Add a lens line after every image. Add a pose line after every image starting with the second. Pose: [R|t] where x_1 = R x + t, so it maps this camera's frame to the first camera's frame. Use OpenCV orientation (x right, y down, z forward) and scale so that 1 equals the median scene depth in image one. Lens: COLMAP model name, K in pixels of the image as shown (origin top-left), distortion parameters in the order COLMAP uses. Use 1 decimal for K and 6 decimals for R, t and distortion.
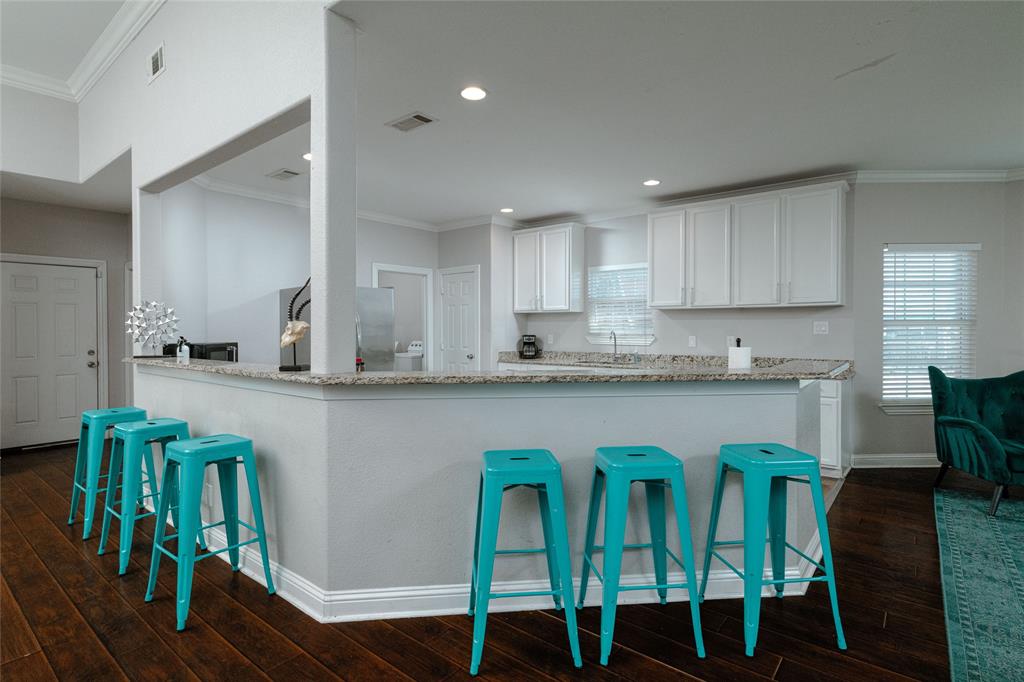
lens RADIAL K [[514.1, 0, 512.7], [0, 514.1, 335.3], [0, 0, 1]] dist [0.001205, 0.000271]
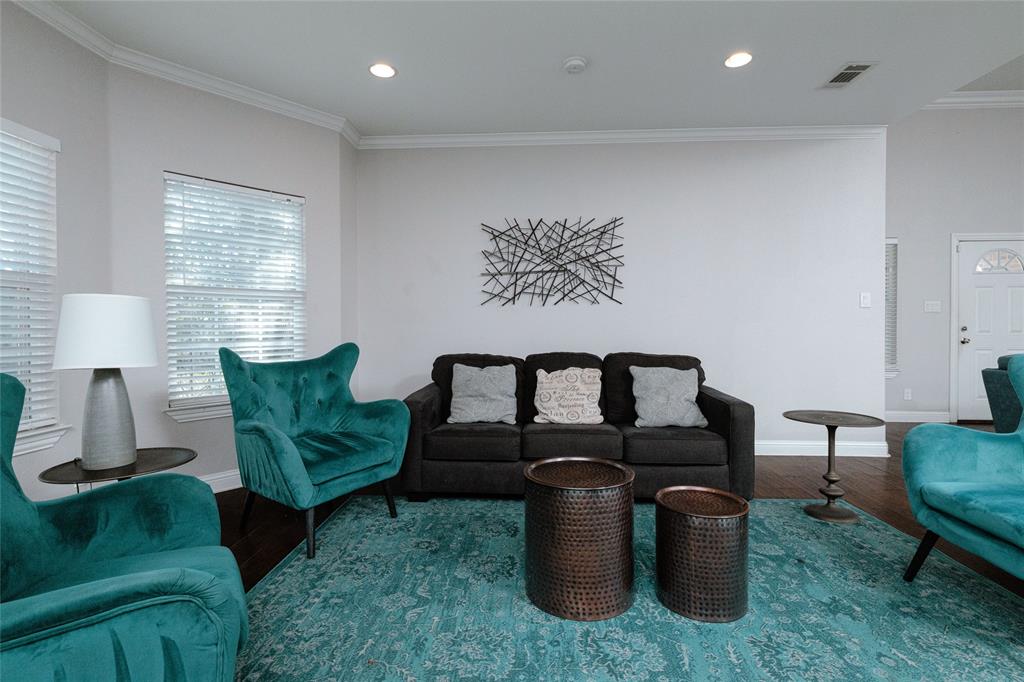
lens RADIAL K [[480.9, 0, 517.5], [0, 480.9, 330.8], [0, 0, 1]] dist [-0.001307, 0.000411]
pose [[-0.592324, -0.004827, 0.805686, 0.494662], [0.012282, 0.999812, 0.015020, 0.032432], [-0.805606, 0.018792, -0.592153, 0.855072]]
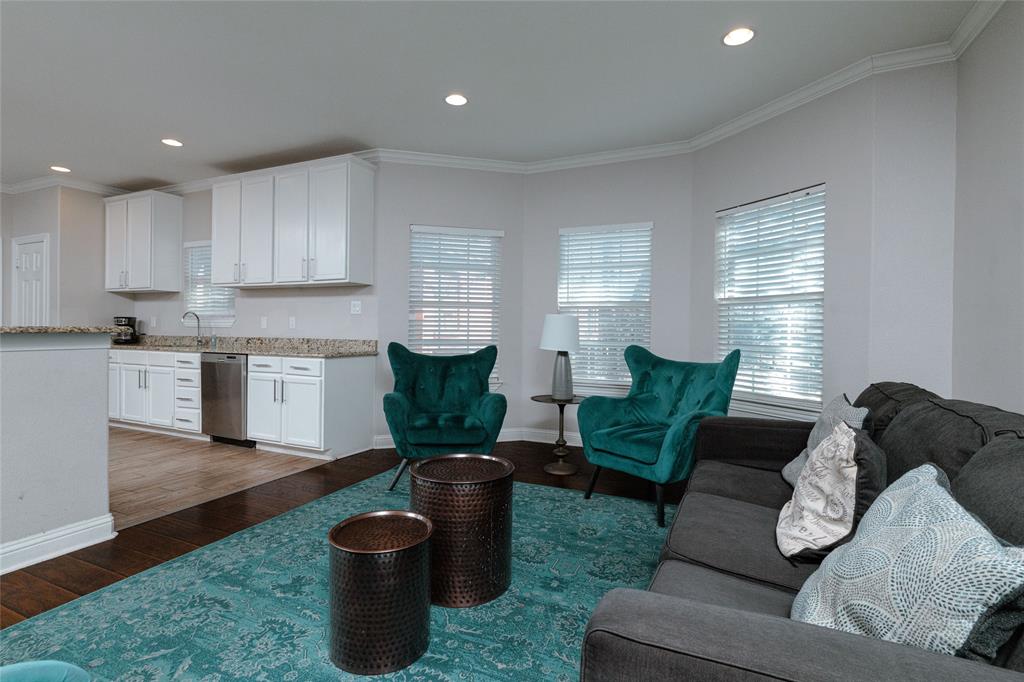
lens RADIAL K [[491.5, 0, 513.5], [0, 491.5, 332.4], [0, 0, 1]] dist [0.002816, 0.000777]
pose [[0.967488, 0.006838, 0.252825, 0.762410], [-0.006827, 0.999976, -0.000921, 0.037086], [-0.252825, -0.000835, 0.967512, 0.016440]]
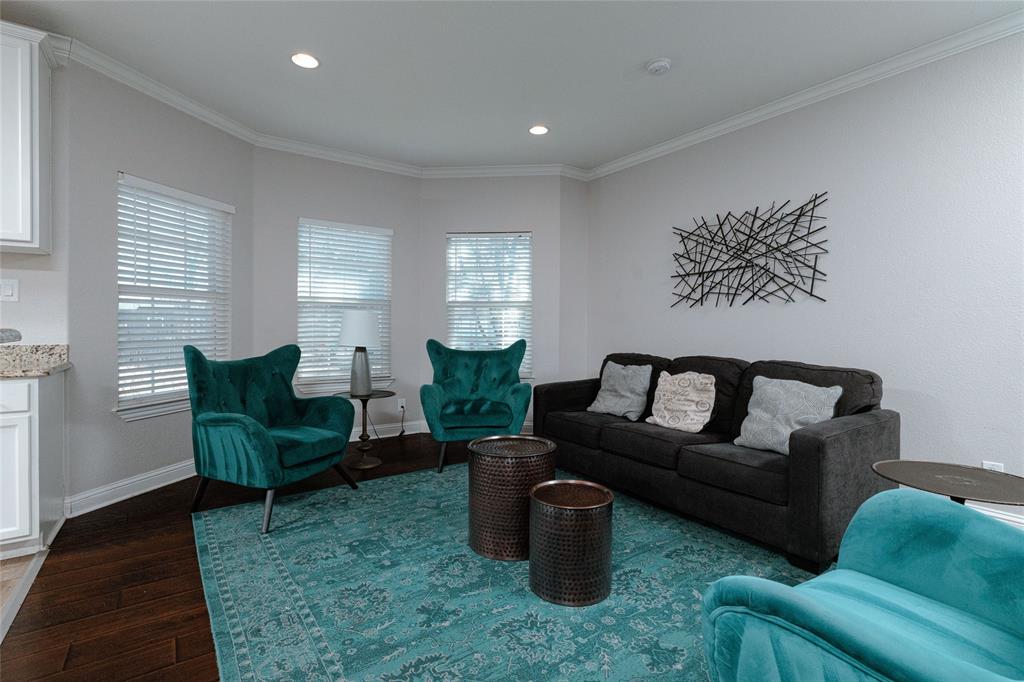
lens RADIAL K [[480.9, 0, 517.5], [0, 480.9, 330.8], [0, 0, 1]] dist [-0.001307, 0.000411]
pose [[0.258052, -0.005449, 0.966116, 0.275490], [0.004884, 0.999979, 0.004335, 0.037001], [-0.966119, 0.003600, 0.258073, 0.369809]]
